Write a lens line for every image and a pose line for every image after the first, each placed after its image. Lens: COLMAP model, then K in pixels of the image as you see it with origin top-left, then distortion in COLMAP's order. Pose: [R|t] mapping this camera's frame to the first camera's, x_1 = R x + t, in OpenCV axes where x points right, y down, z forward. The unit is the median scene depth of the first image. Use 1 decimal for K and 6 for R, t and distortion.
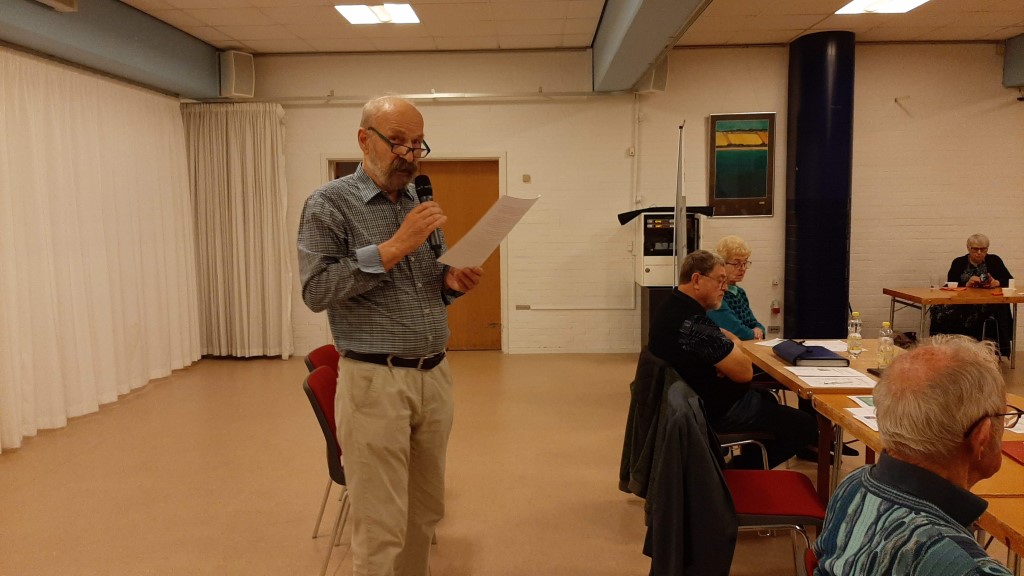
lens RADIAL K [[803.6, 0, 512.0], [0, 803.6, 288.0], [0, 0, 1]] dist [0.105819, -0.165085]
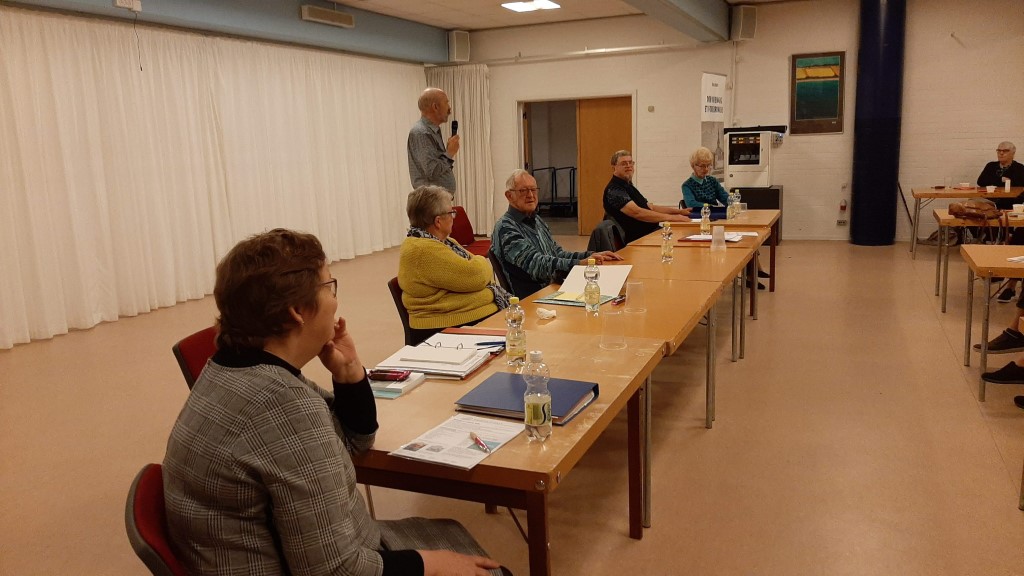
lens RADIAL K [[803.6, 0, 512.0], [0, 803.6, 288.0], [0, 0, 1]] dist [0.105819, -0.165085]
pose [[0.936243, 0.046874, -0.348213, 0.296367], [-0.016454, 0.995823, 0.089812, 0.048351], [0.350968, -0.078356, 0.933103, -0.401502]]
